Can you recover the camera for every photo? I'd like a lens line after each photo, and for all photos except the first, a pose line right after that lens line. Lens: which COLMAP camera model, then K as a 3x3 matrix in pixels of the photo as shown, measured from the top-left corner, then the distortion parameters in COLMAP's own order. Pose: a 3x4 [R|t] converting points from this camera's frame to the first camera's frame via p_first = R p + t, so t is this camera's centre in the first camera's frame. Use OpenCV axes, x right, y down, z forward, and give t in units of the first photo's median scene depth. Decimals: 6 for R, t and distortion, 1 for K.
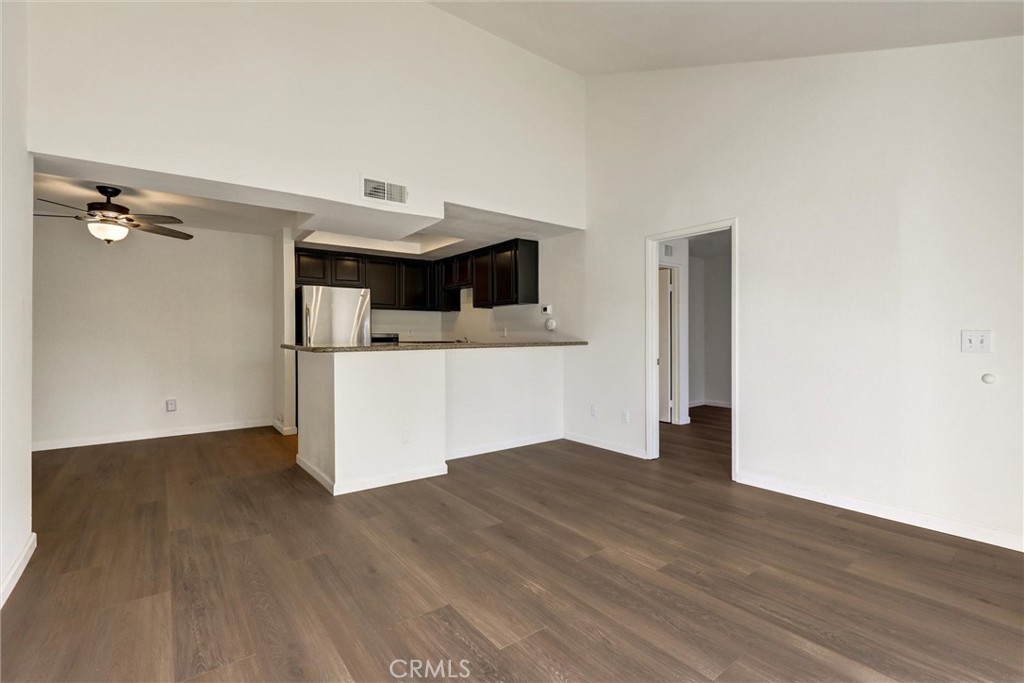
lens RADIAL K [[461.0, 0, 514.2], [0, 461.0, 336.2], [0, 0, 1]] dist [-0.012815, -0.000126]
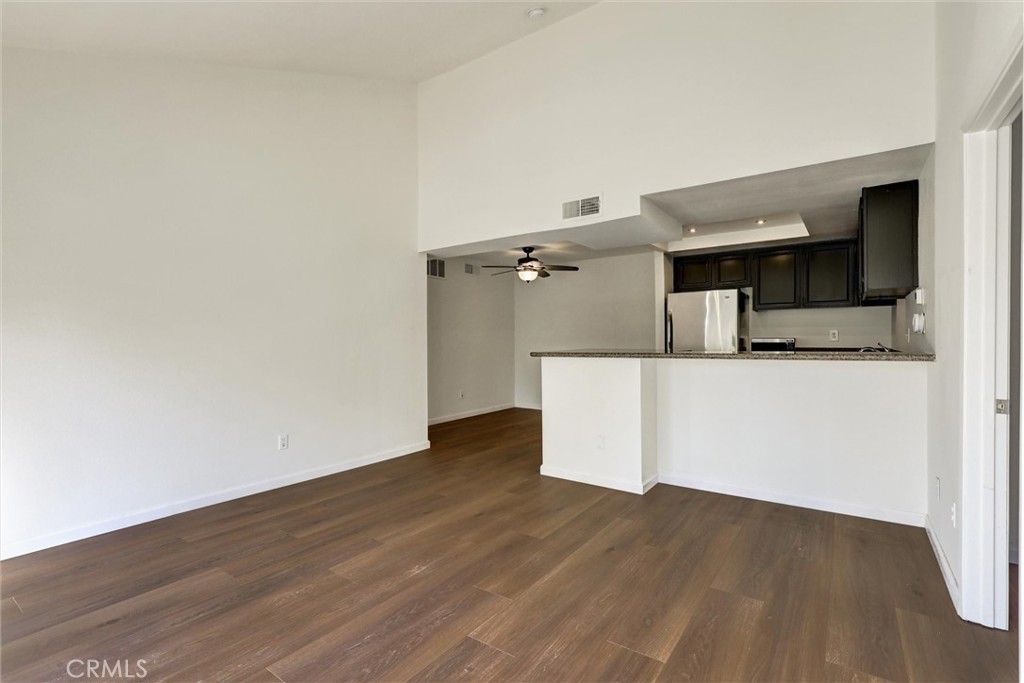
lens RADIAL K [[473.3, 0, 524.9], [0, 473.3, 341.1], [0, 0, 1]] dist [-0.002112, -0.000015]
pose [[0.301313, 0.002953, -0.953521, 0.674149], [0.002953, 0.999988, 0.004030, -0.009208], [0.953521, -0.004030, 0.301300, 0.501204]]
